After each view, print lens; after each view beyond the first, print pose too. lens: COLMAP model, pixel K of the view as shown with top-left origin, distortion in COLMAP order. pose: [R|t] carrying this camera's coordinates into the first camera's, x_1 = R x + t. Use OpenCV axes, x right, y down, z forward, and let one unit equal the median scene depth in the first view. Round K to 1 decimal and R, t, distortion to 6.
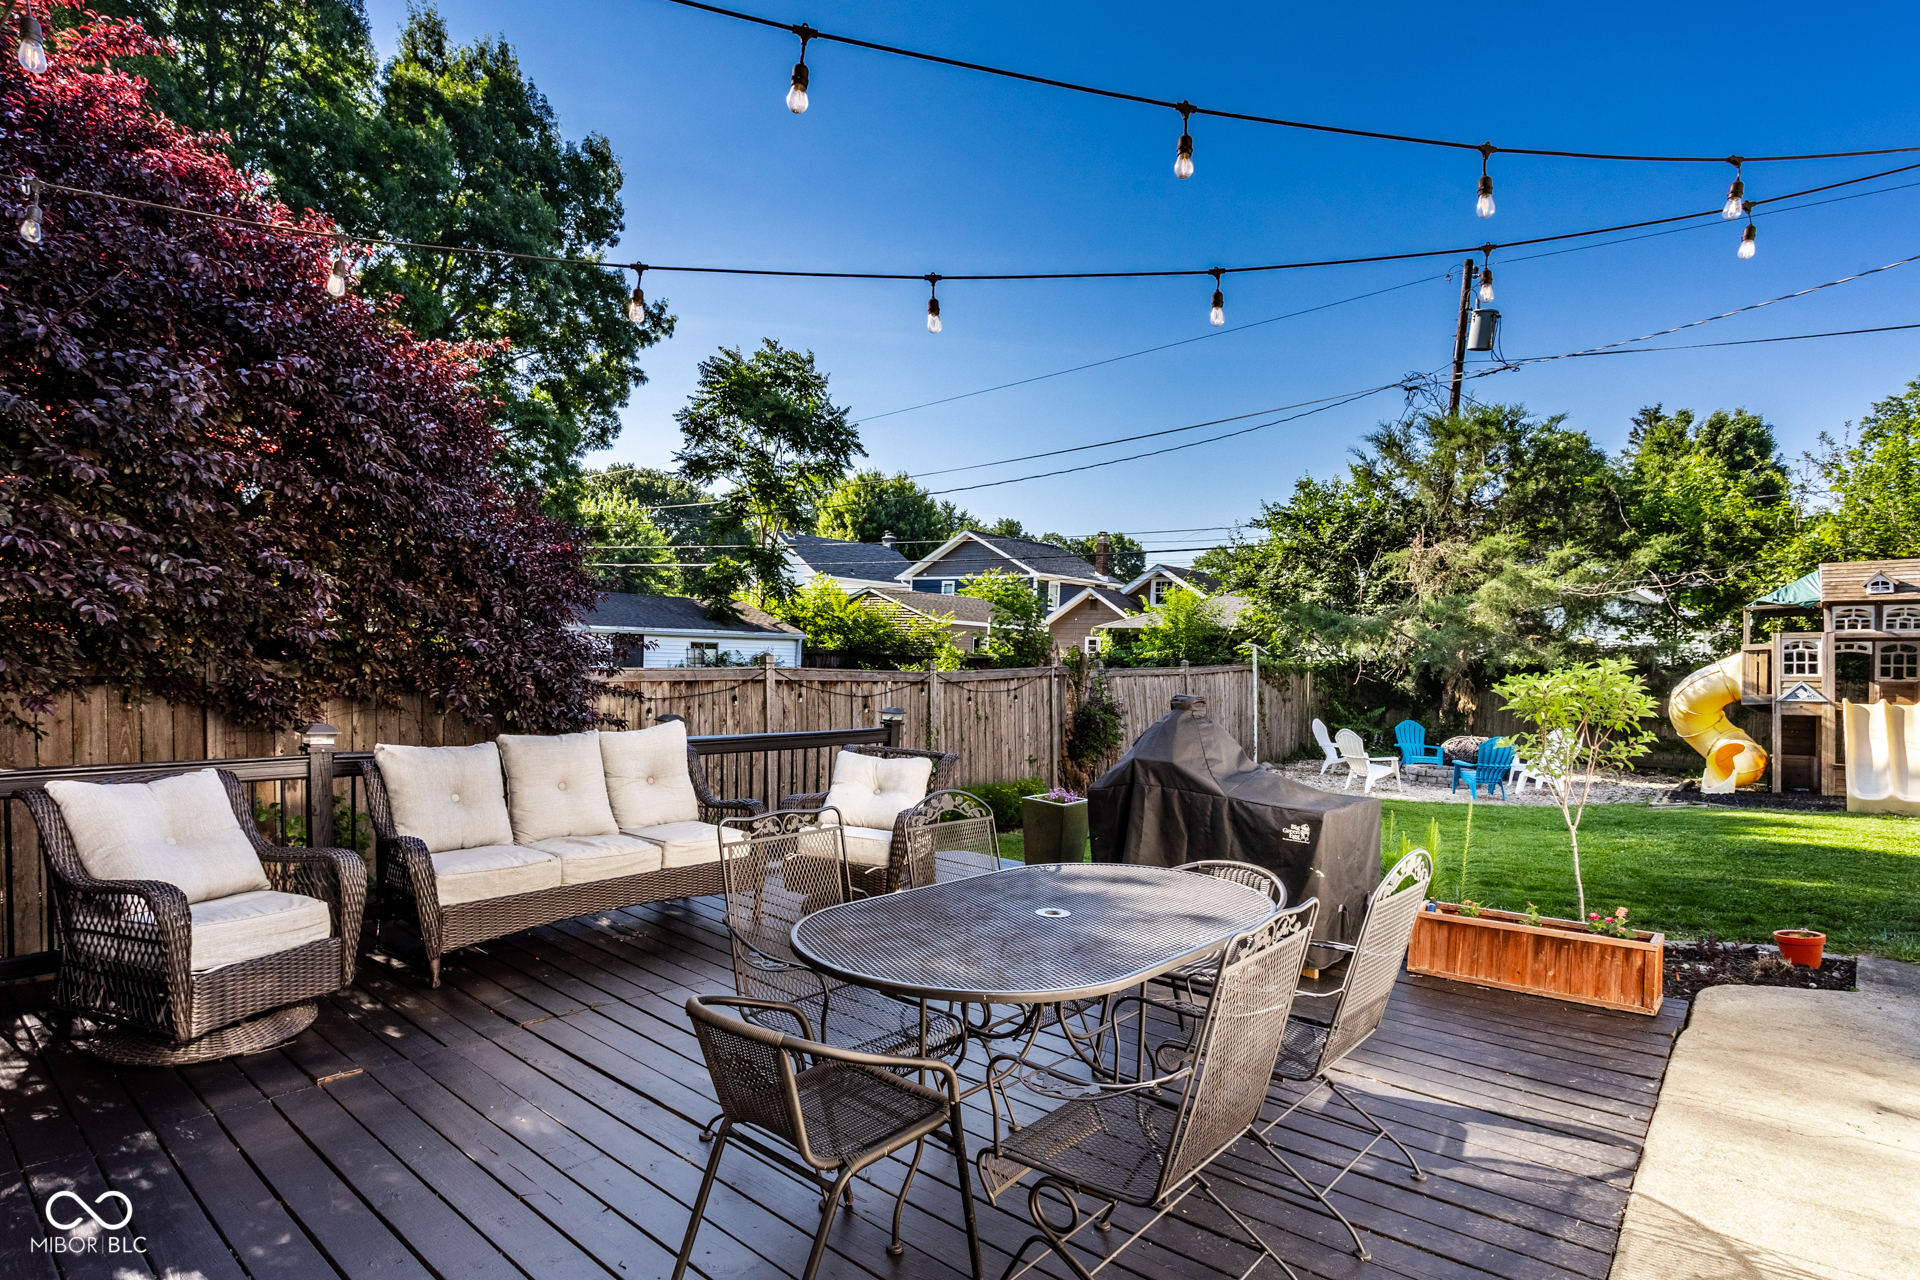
lens RADIAL K [[1037.3, 0, 915.2], [0, 1037.3, 720.4], [0, 0, 1]] dist [-0.035271, 0.019251]
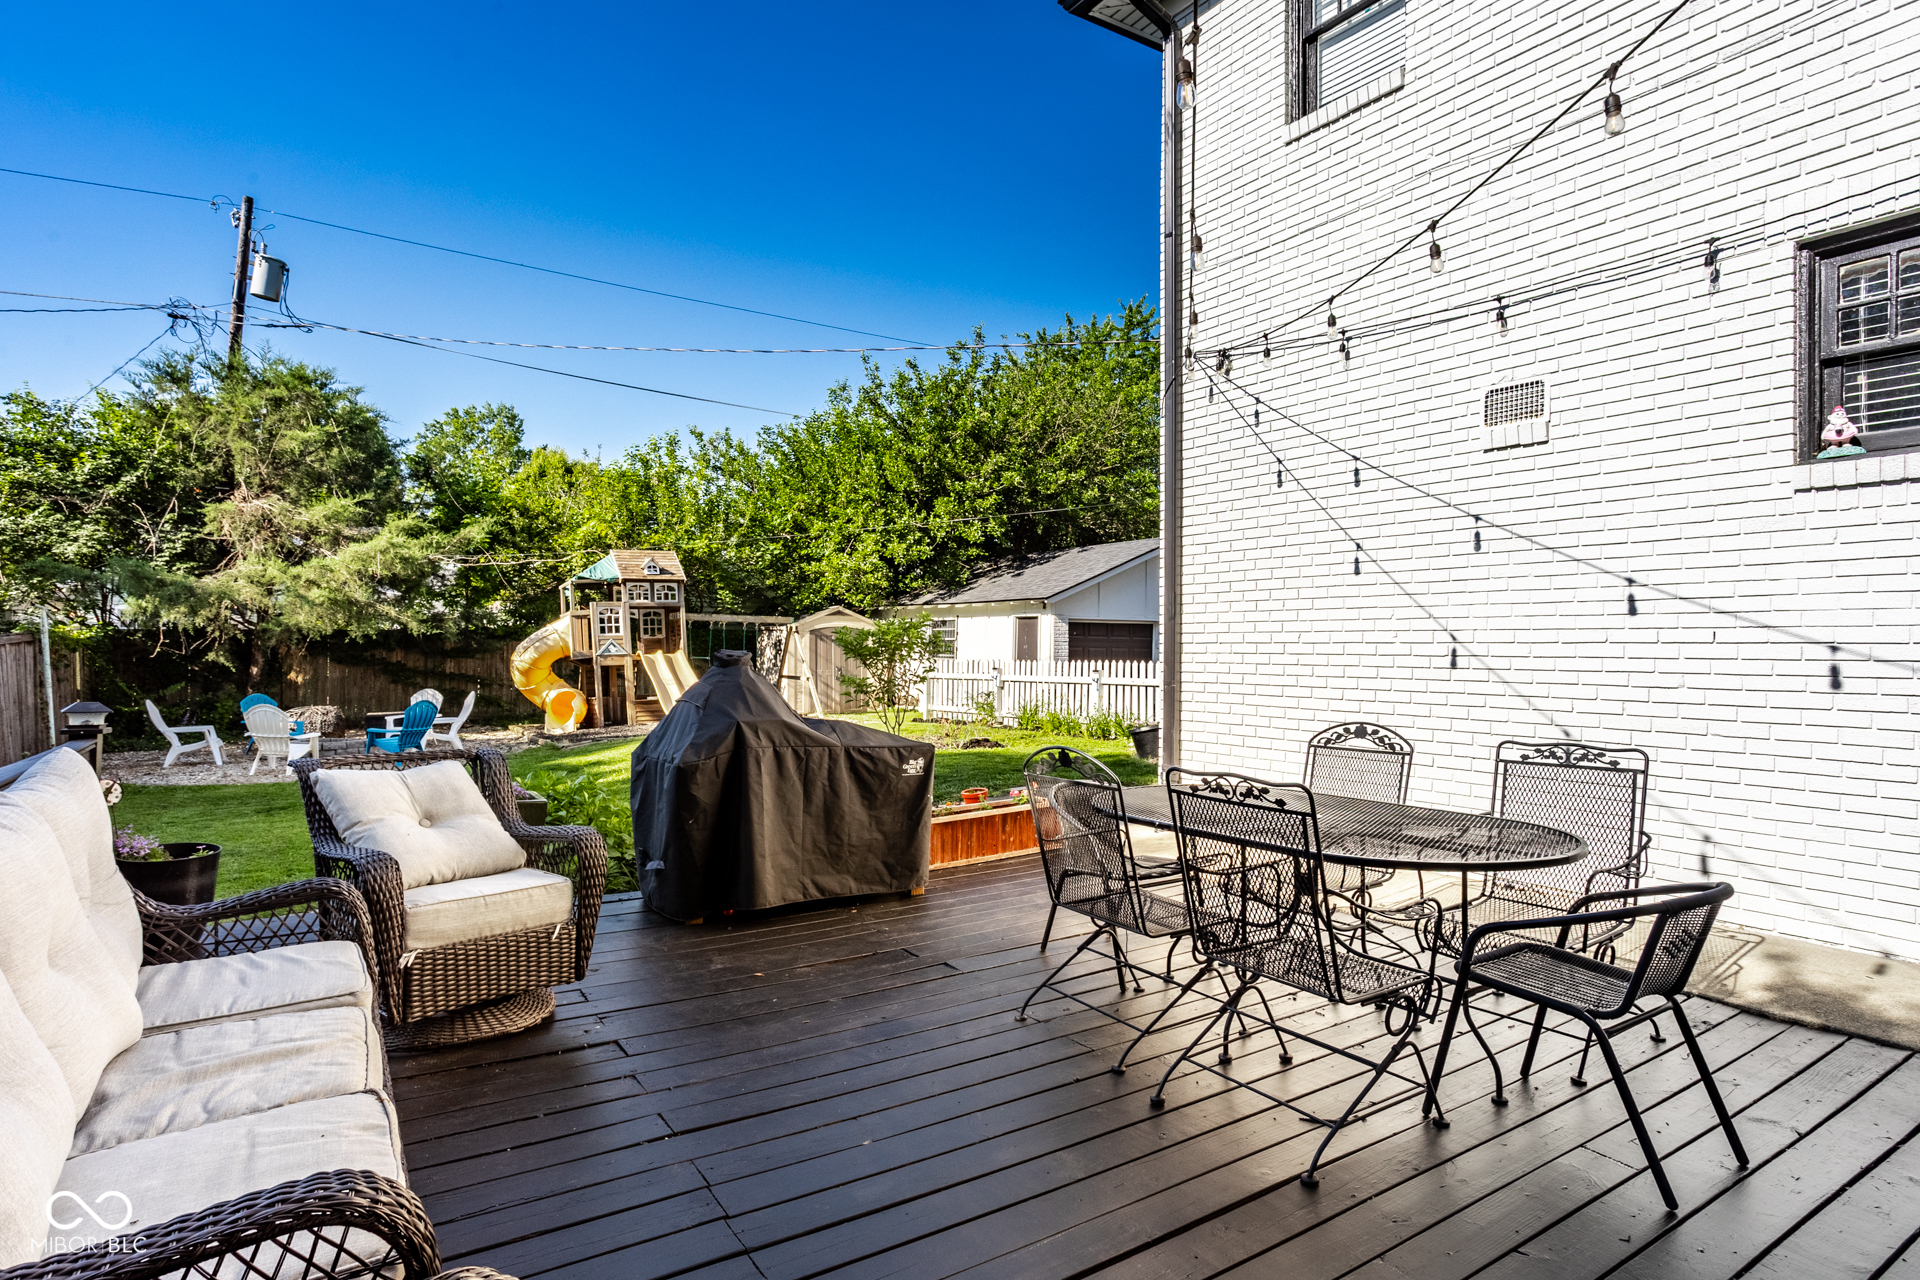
lens RADIAL K [[997.8, 0, 950.2], [0, 997.8, 621.2], [0, 0, 1]] dist [0.016850, 0.005142]
pose [[0.274349, -0.002655, 0.961626, -0.234093], [0.070589, 0.997354, -0.017386, -0.008838], [-0.959036, 0.072650, 0.273811, 0.239097]]
